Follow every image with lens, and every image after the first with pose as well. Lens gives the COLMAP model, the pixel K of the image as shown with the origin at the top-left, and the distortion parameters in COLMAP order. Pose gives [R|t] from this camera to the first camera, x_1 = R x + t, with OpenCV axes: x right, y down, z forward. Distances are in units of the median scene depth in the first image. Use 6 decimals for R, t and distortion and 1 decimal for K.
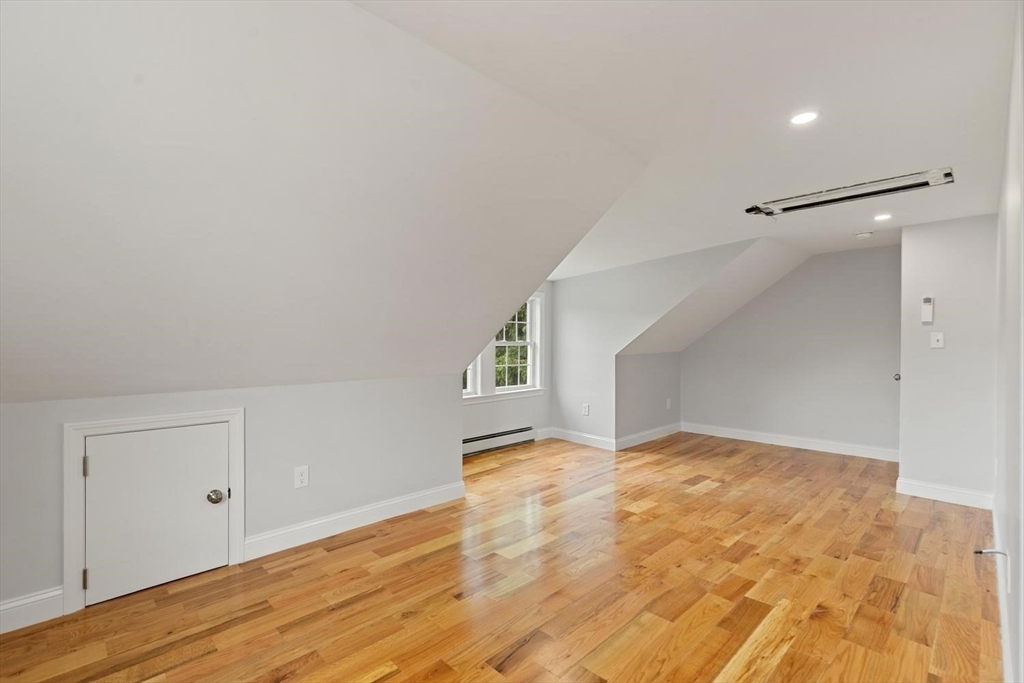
lens RADIAL K [[459.5, 0, 513.9], [0, 459.5, 331.3], [0, 0, 1]] dist [-0.002316, -0.000208]
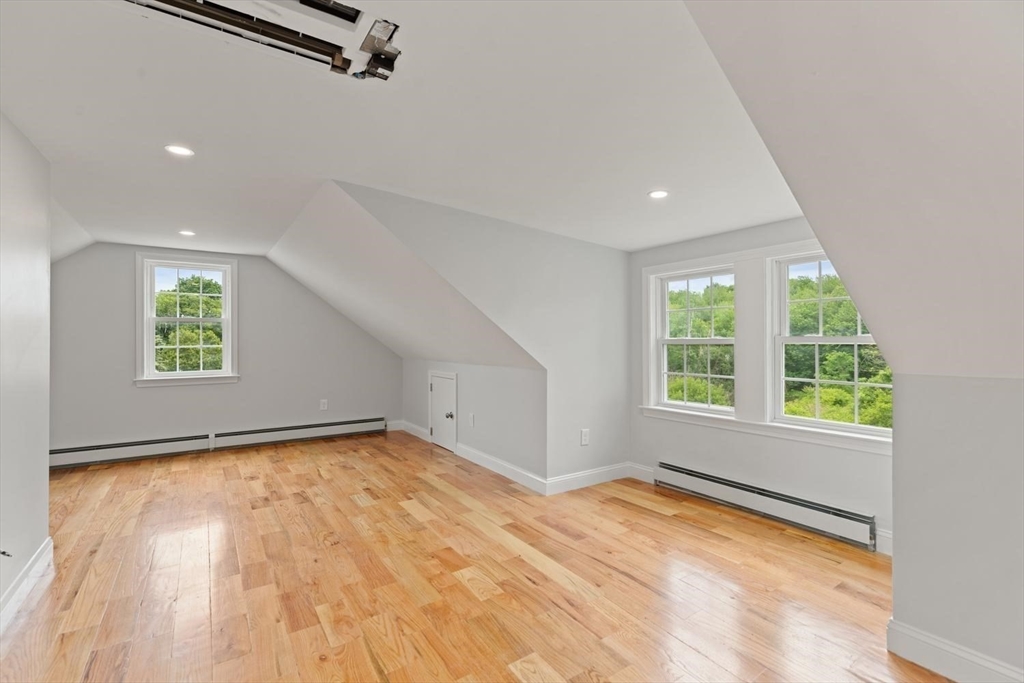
lens RADIAL K [[459.5, 0, 513.9], [0, 459.5, 331.3], [0, 0, 1]] dist [-0.002316, -0.000208]
pose [[-0.174104, -0.014744, -0.984617, 1.119941], [0.021764, 0.999586, -0.018817, 0.027450], [0.984487, -0.024705, -0.173711, 1.405660]]
